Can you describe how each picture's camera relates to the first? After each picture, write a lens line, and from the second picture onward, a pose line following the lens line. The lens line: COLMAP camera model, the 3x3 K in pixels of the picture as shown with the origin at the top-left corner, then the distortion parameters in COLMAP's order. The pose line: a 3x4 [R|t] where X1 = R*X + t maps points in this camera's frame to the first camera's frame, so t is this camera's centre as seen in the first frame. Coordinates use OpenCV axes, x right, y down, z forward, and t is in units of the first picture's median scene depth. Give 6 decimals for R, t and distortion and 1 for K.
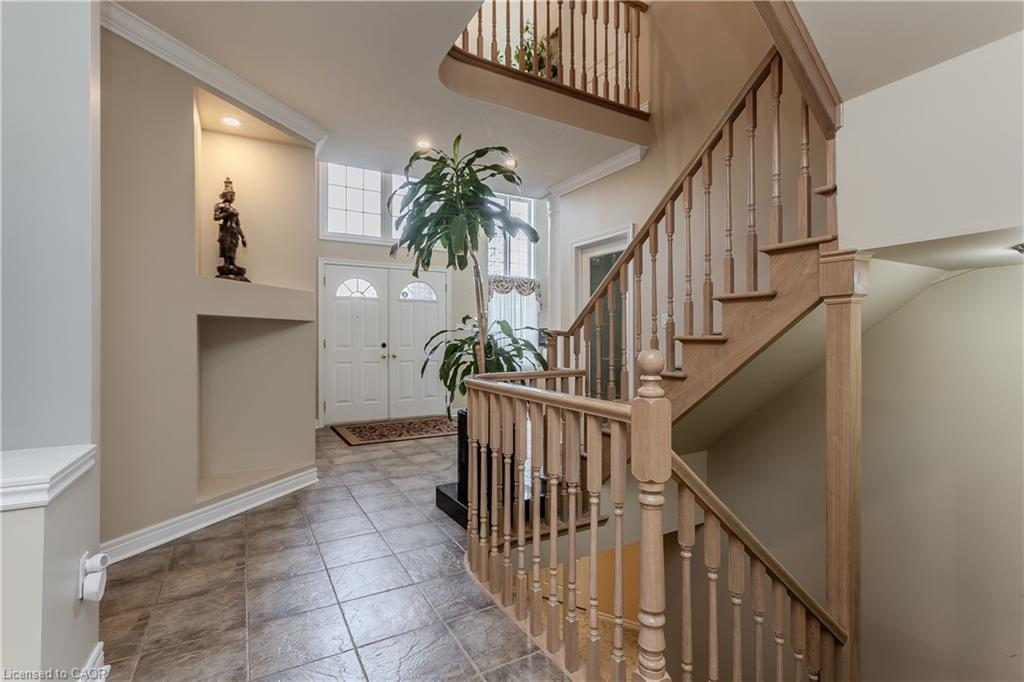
lens RADIAL K [[466.8, 0, 507.1], [0, 466.8, 342.4], [0, 0, 1]] dist [-0.001859, 0.000602]
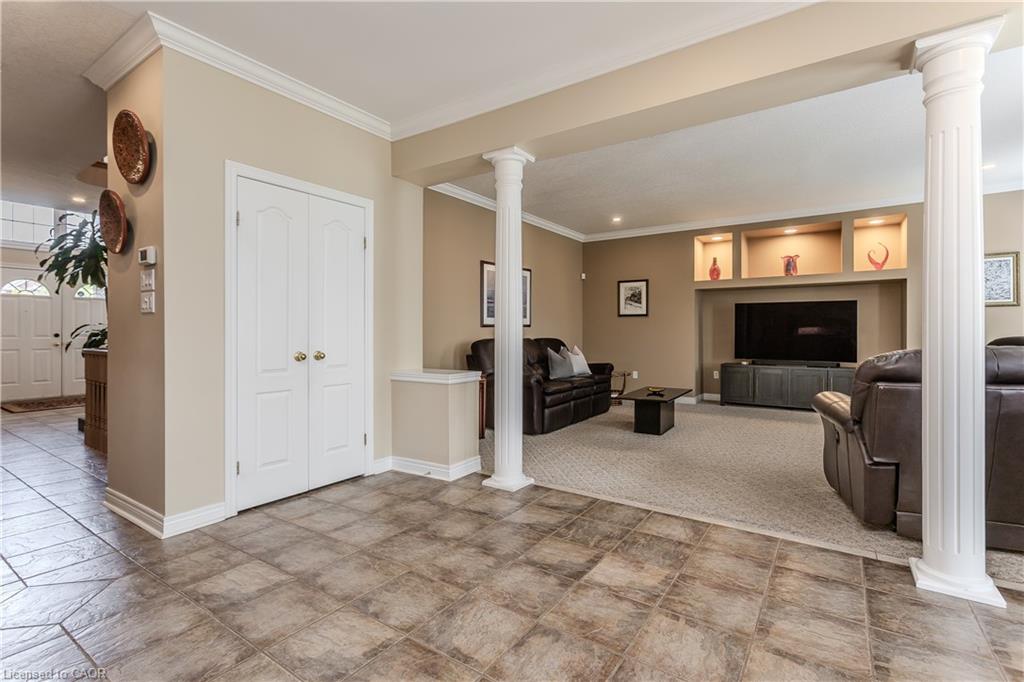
lens RADIAL K [[466.8, 0, 519.6], [0, 466.8, 333.4], [0, 0, 1]] dist [-0.001859, 0.000602]
pose [[0.891526, 0.001179, 0.452968, 0.261813], [0.000667, 0.999992, -0.003915, 0.006479], [-0.452969, 0.003793, 0.891518, -0.628634]]
